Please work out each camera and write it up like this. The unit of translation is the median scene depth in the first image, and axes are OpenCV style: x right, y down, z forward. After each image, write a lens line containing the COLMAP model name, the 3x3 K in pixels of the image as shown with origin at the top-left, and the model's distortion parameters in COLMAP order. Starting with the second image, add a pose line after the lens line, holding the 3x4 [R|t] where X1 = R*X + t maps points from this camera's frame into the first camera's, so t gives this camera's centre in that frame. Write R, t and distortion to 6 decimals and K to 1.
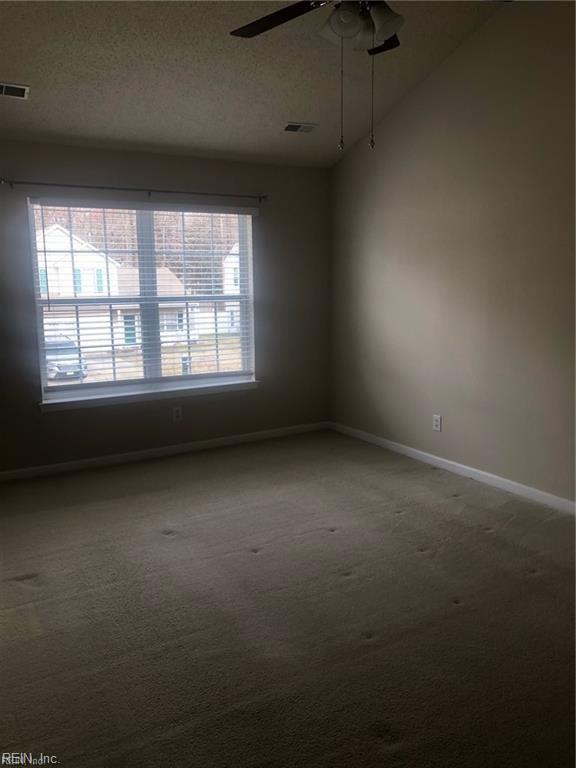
lens RADIAL K [[639.3, 0, 285.3], [0, 639.3, 384.7], [0, 0, 1]] dist [-0.001818, -0.001471]
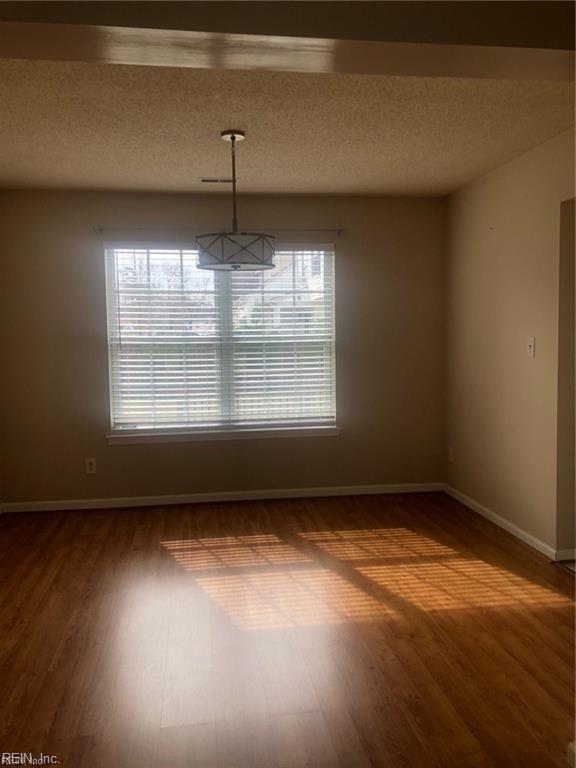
lens RADIAL K [[639.3, 0, 288.8], [0, 639.3, 382.5], [0, 0, 1]] dist [-0.001818, -0.001471]
pose [[0.931592, 0.033720, -0.361938, 0.230339], [-0.056405, 0.997038, -0.052291, -0.022797], [0.359102, 0.069129, 0.930734, 0.131225]]
